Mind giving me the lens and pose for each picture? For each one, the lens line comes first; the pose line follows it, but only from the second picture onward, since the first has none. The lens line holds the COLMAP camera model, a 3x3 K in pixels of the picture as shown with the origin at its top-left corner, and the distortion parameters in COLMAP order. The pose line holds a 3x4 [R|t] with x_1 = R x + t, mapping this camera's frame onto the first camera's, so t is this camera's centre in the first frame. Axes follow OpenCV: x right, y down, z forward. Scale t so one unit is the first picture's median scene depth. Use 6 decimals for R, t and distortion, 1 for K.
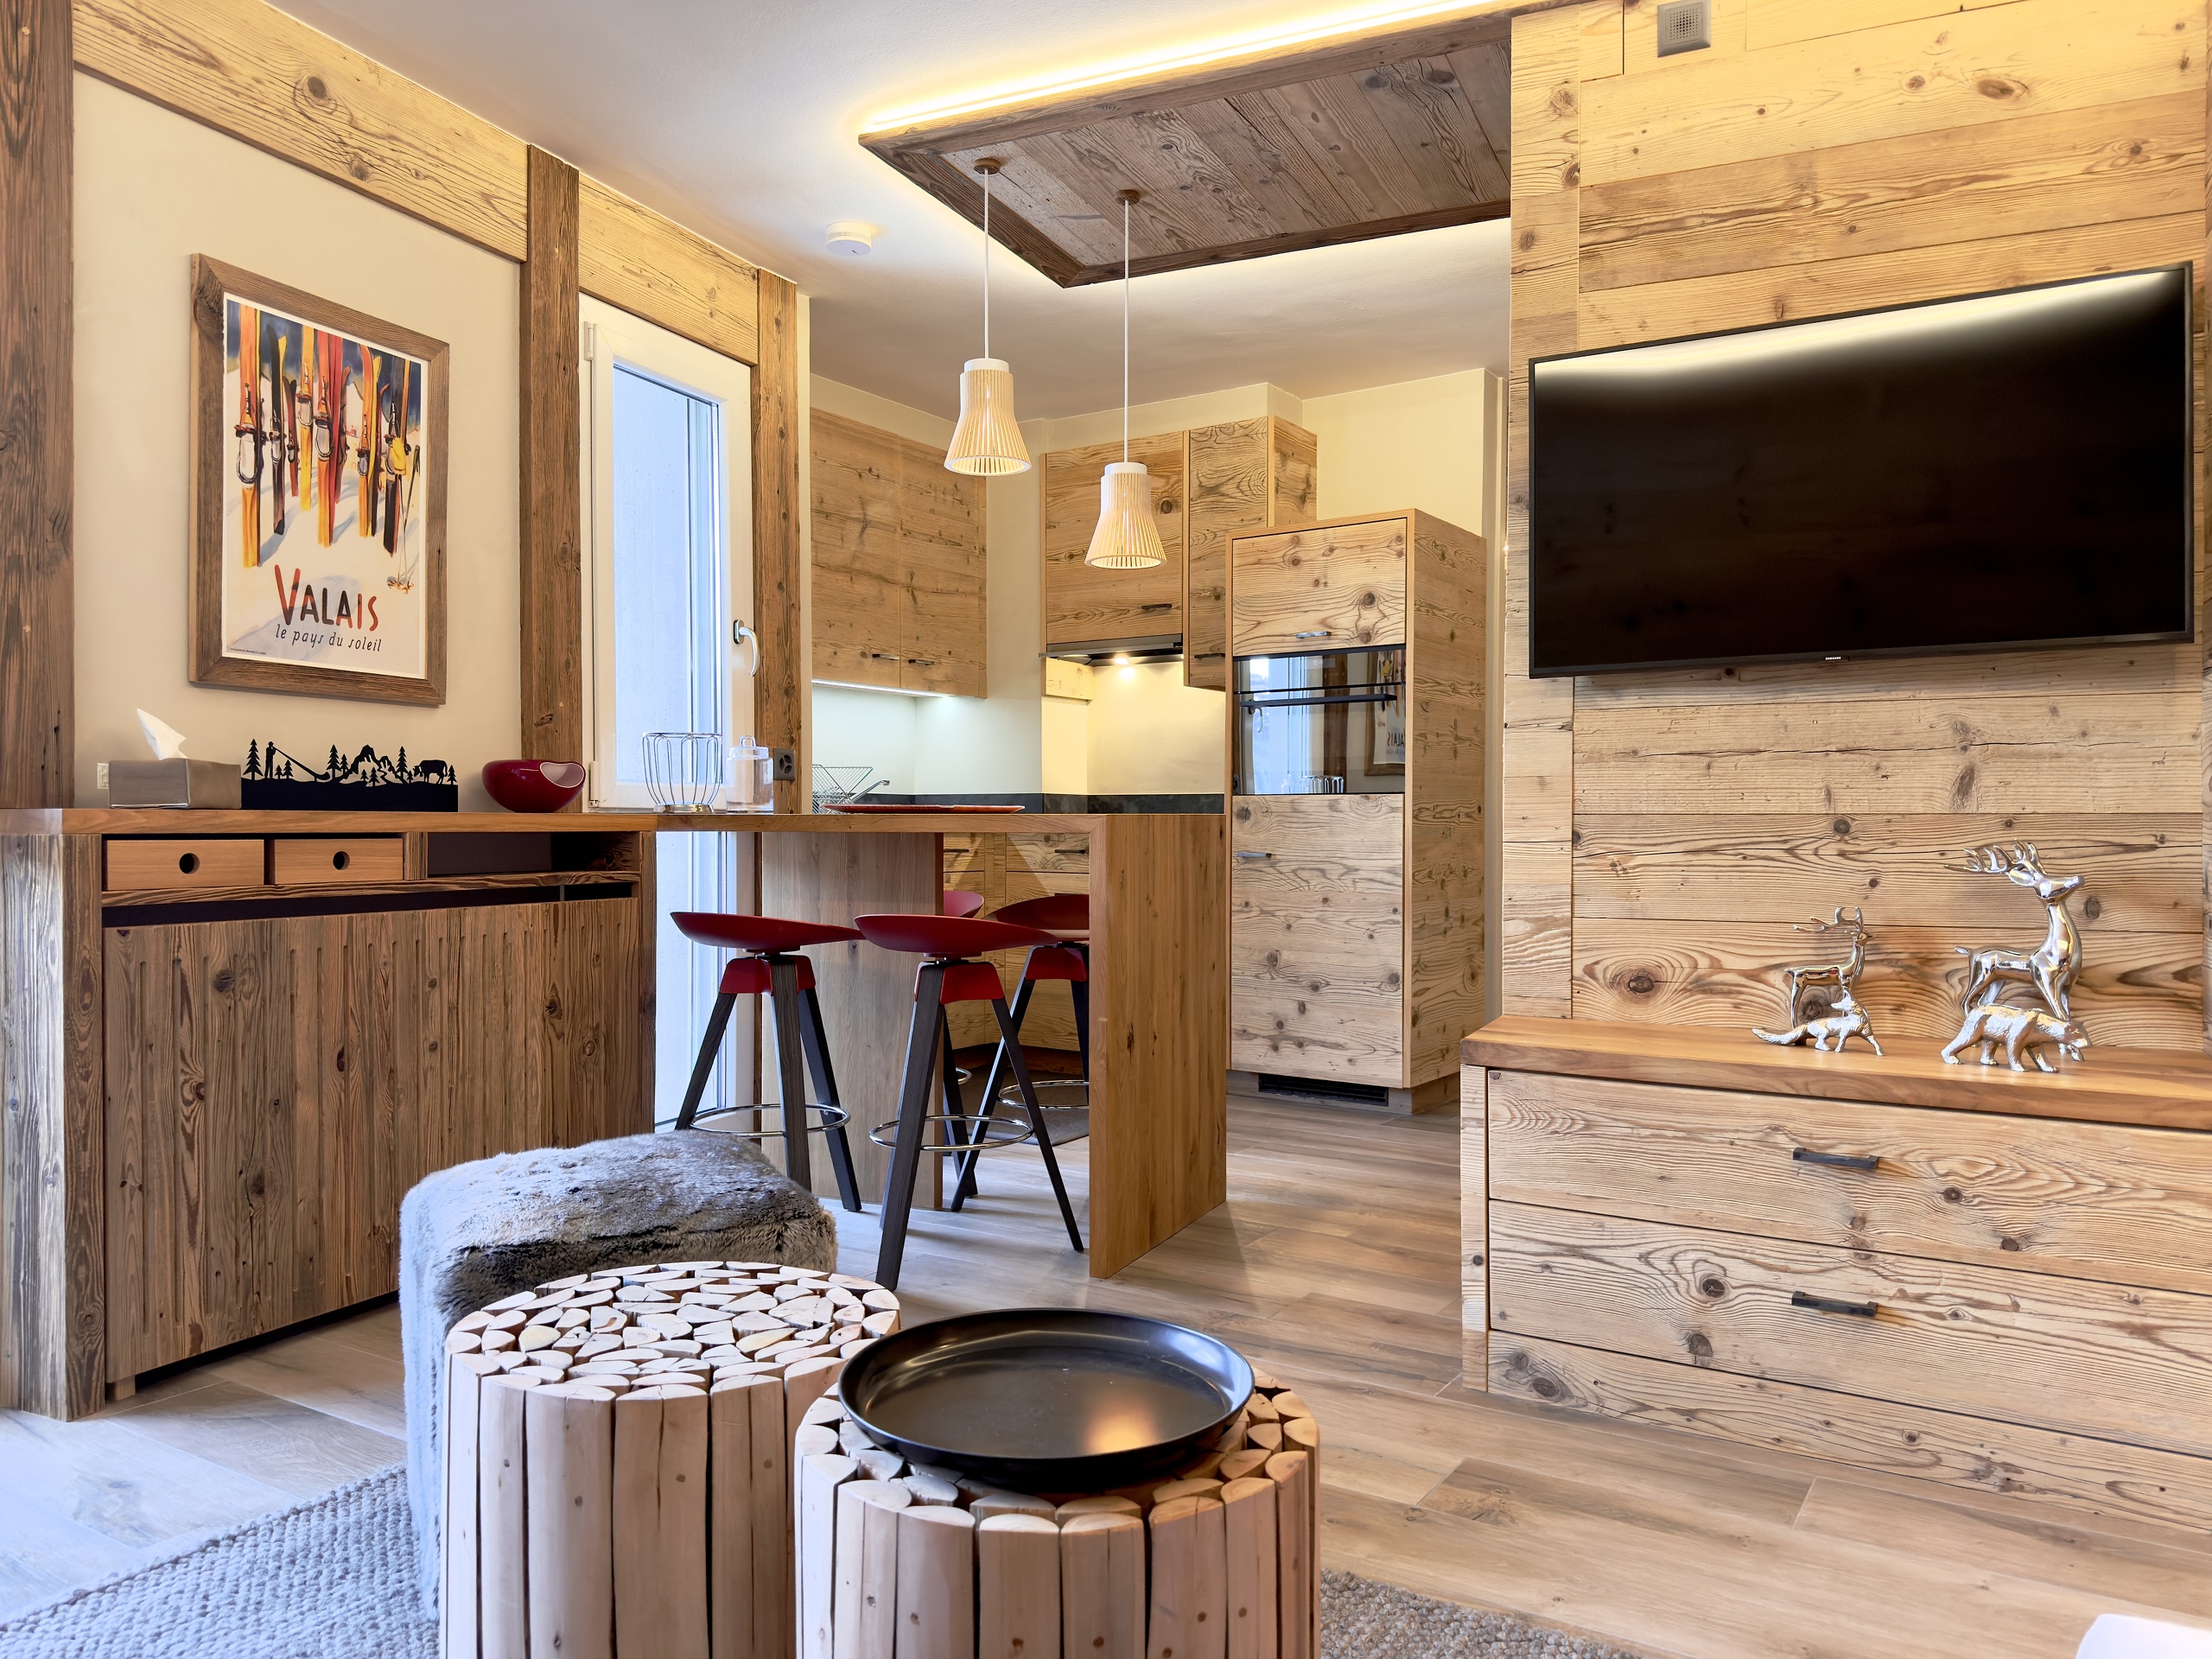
lens RADIAL K [[1575.7, 0, 1106.7], [0, 1575.7, 820.5], [0, 0, 1]] dist [0.030502, -0.039949]
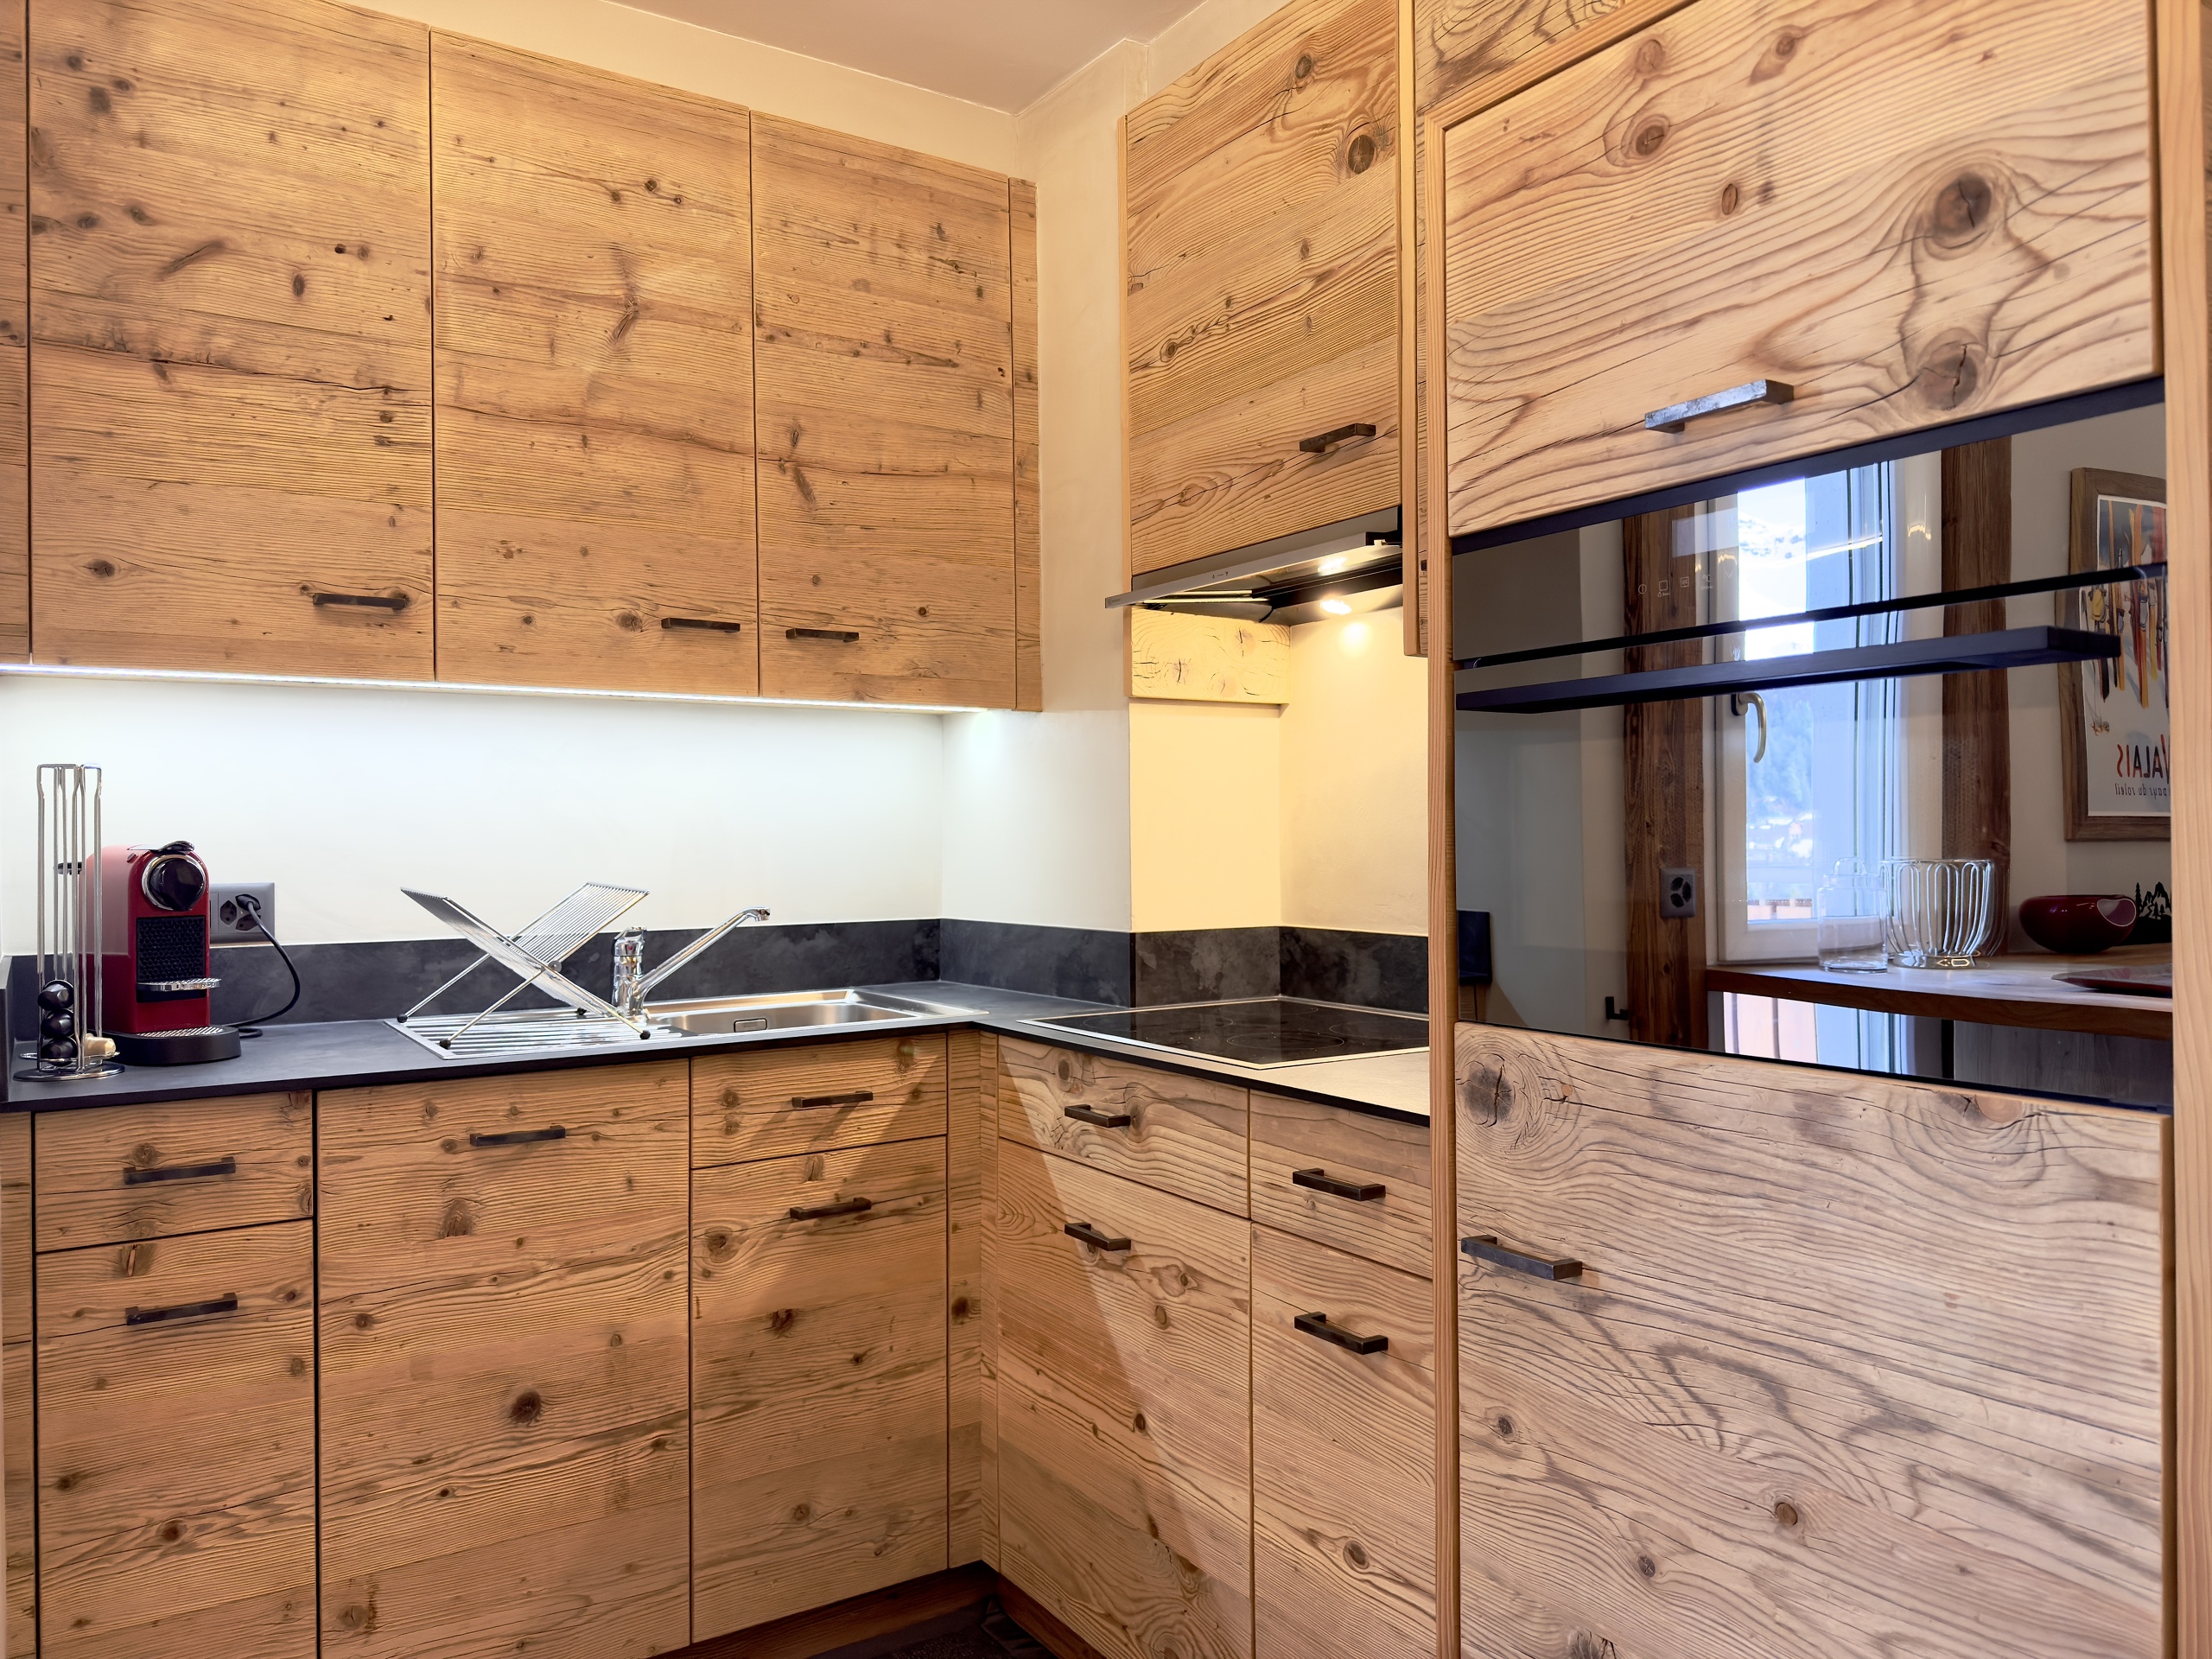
lens RADIAL K [[1575.7, 0, 1106.7], [0, 1575.7, 820.5], [0, 0, 1]] dist [0.030502, -0.039949]
pose [[0.920617, -0.012810, -0.390257, 0.123531], [0.011388, 0.999917, -0.005958, -0.048277], [0.390301, 0.001041, 0.920687, 0.656693]]
